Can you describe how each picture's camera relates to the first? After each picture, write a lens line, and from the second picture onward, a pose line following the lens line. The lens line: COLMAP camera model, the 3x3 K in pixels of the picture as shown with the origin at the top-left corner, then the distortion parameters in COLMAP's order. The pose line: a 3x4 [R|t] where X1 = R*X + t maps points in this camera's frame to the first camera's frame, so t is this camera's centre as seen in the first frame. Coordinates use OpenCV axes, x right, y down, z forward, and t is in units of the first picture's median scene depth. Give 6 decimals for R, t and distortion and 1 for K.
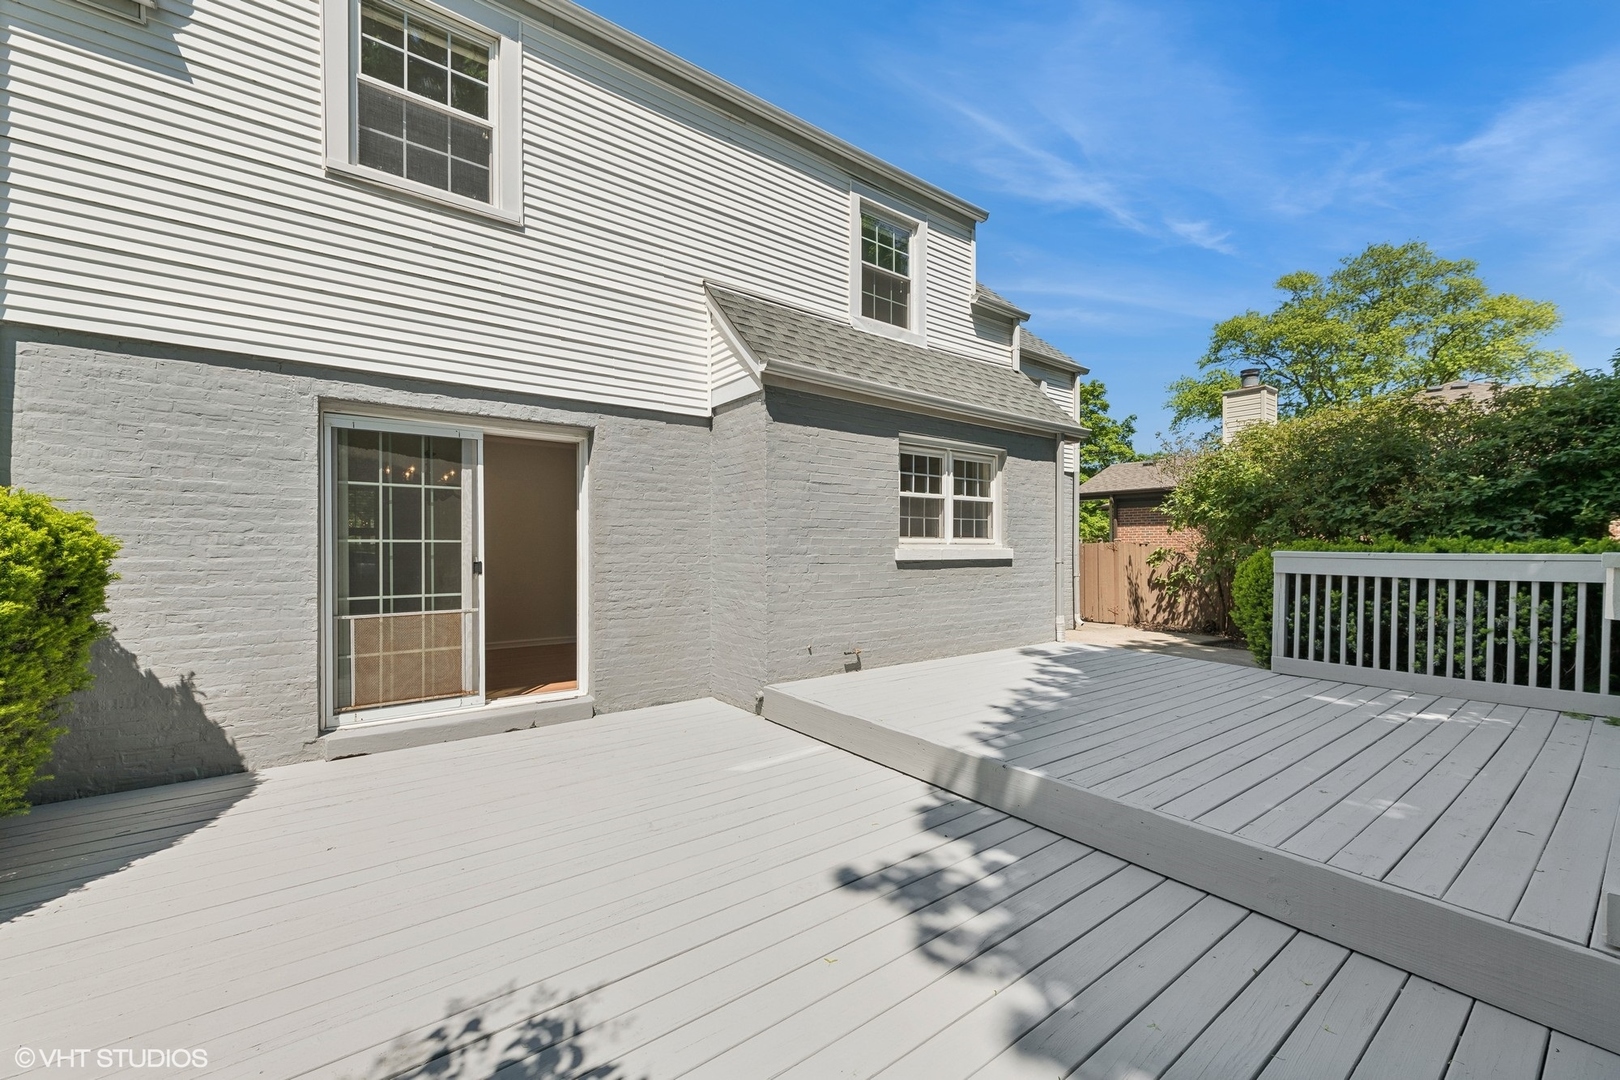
lens RADIAL K [[657.0, 0, 825.4], [0, 657.0, 546.6], [0, 0, 1]] dist [0.001807, 0.000188]
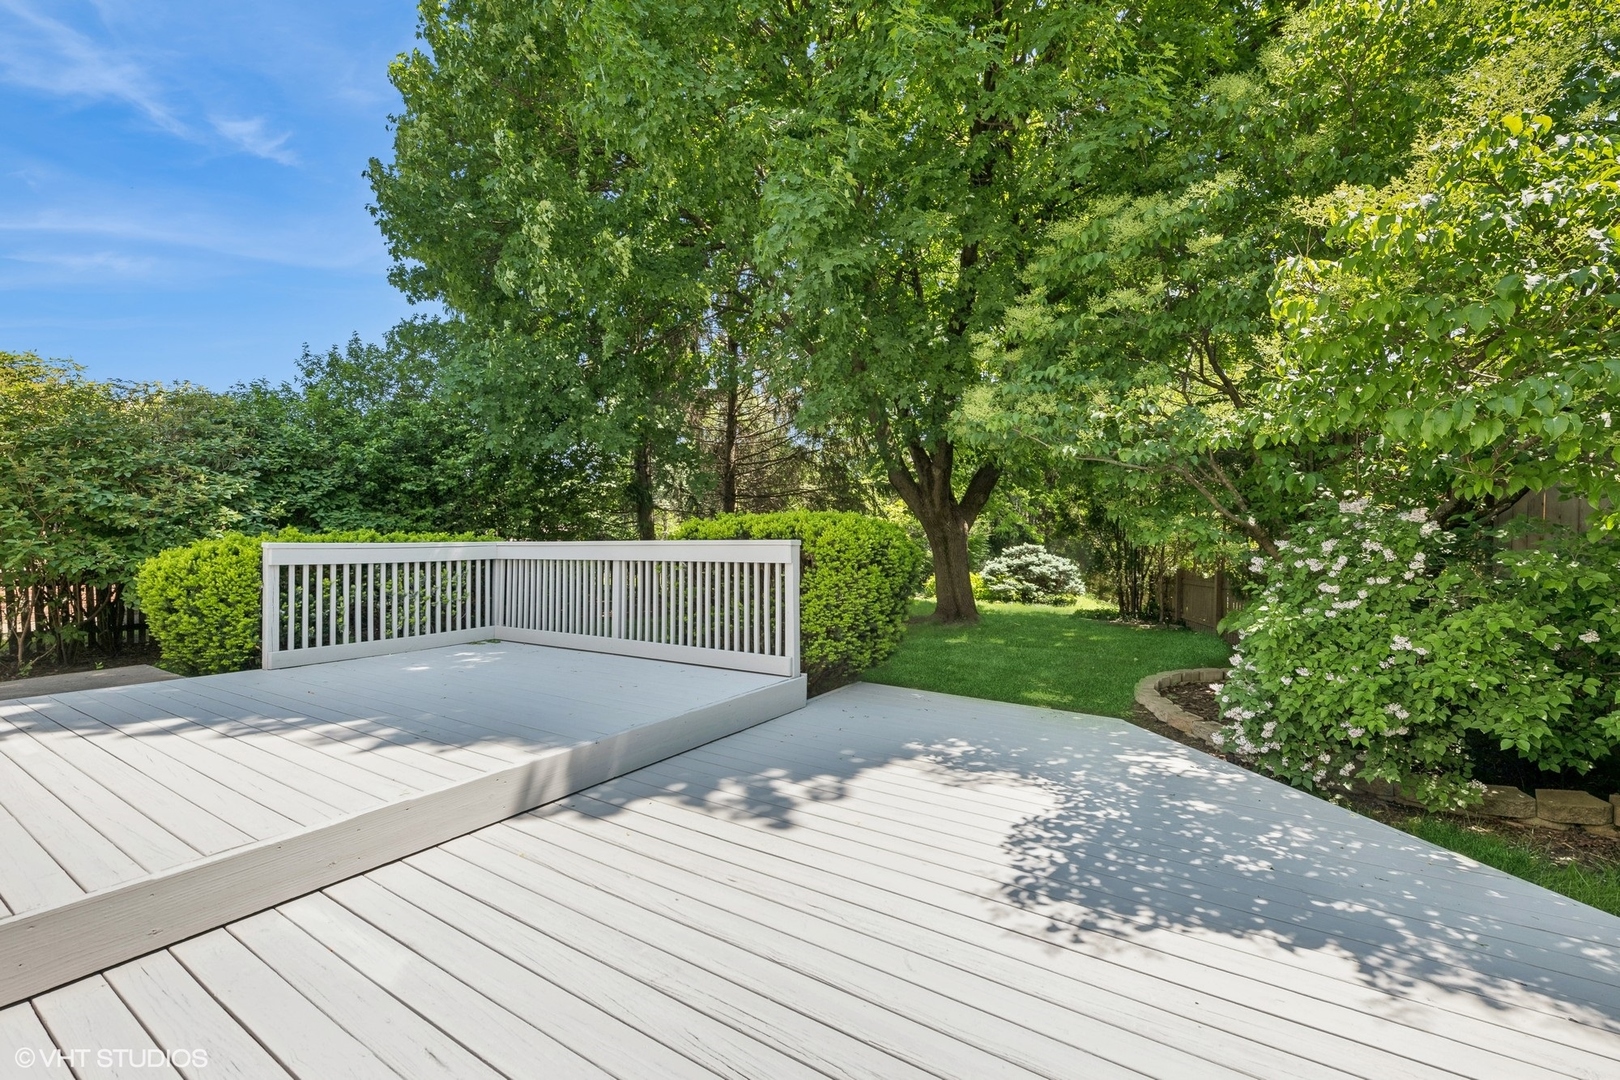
lens RADIAL K [[669.0, 0, 815.6], [0, 669.0, 537.0], [0, 0, 1]] dist [0.001929, -0.000143]
pose [[-0.327166, -0.000921, 0.944966, -0.565992], [0.000797, 0.999999, 0.001251, -0.001671], [-0.944966, 0.001162, -0.327165, 0.658508]]
